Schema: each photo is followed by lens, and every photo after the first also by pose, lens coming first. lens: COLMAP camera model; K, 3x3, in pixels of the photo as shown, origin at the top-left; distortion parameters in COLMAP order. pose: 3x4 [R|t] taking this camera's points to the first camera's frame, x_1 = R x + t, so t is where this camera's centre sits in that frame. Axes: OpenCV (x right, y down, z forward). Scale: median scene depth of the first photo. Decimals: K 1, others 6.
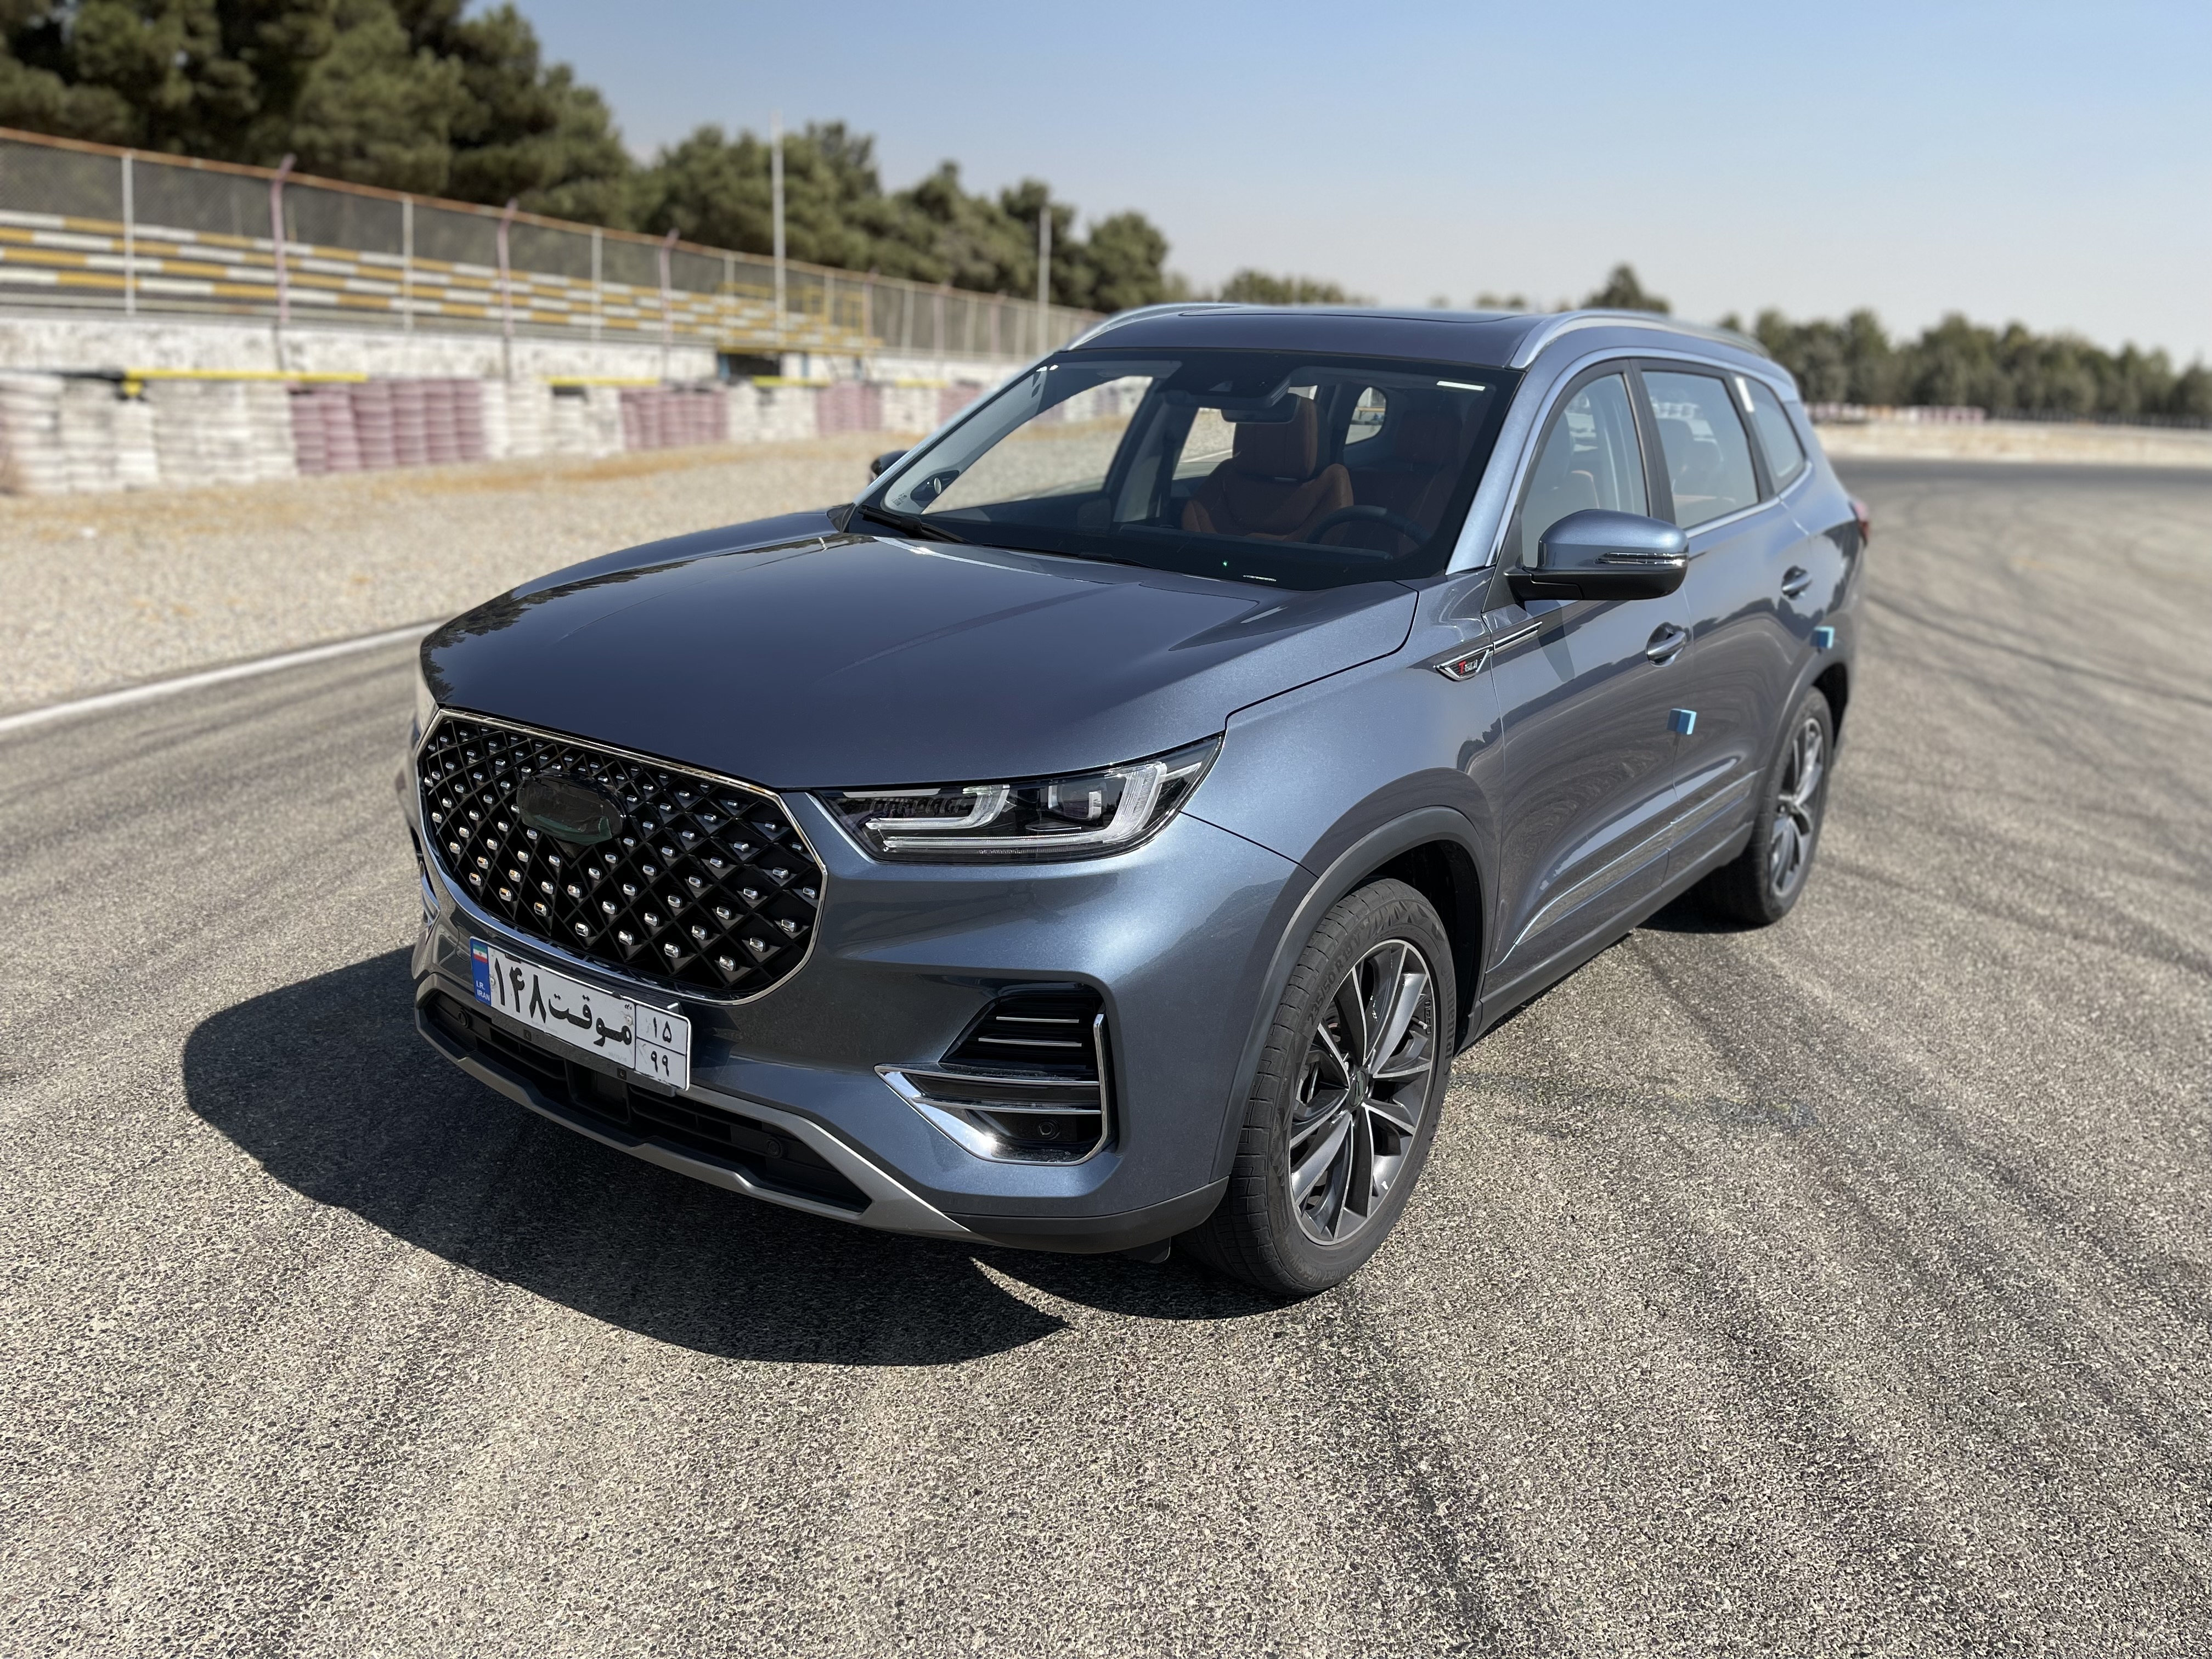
lens RADIAL K [[1706.4, 0, 1105.4], [0, 1706.4, 841.9], [0, 0, 1]] dist [0.025573, -0.038251]
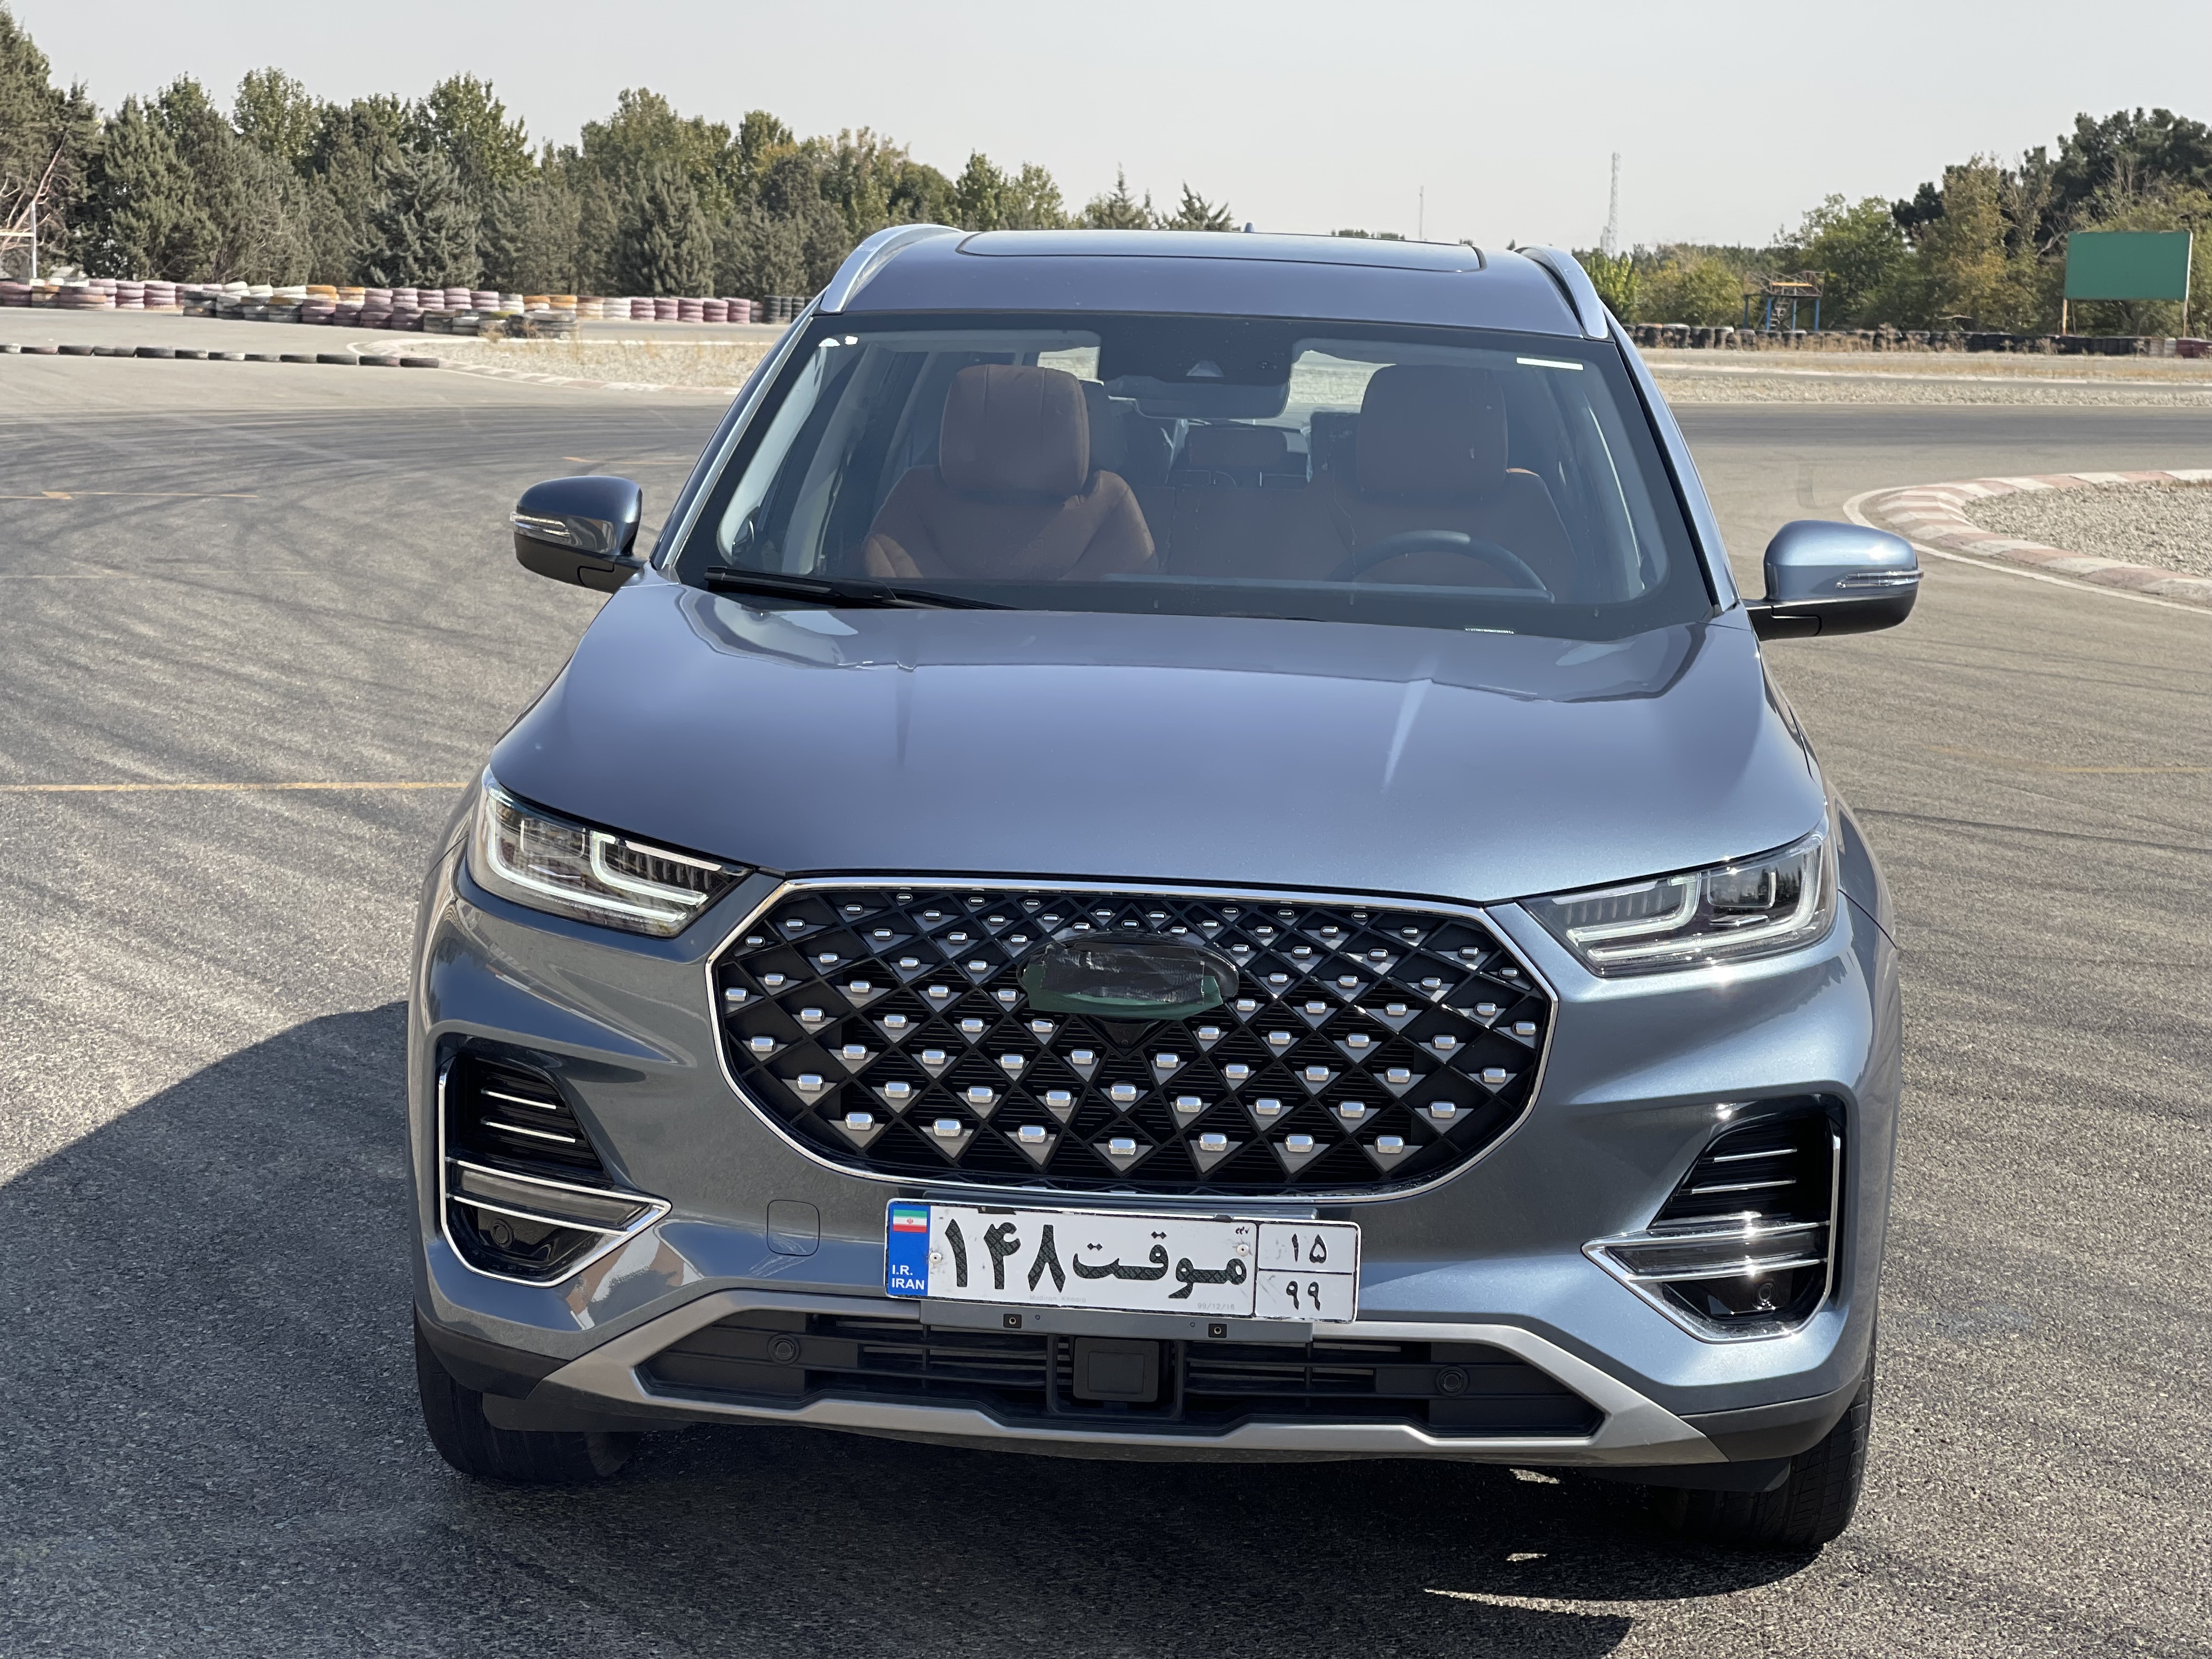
lens RADIAL K [[4139.9, 0, 1106.3], [0, 4139.9, 825.1], [0, 0, 1]] dist [0.159486, 0.000000]
pose [[0.846956, -0.084753, 0.524864, -1.243637], [0.148148, 0.985733, -0.079891, 0.056886], [-0.510605, 0.145421, 0.847429, -0.521026]]
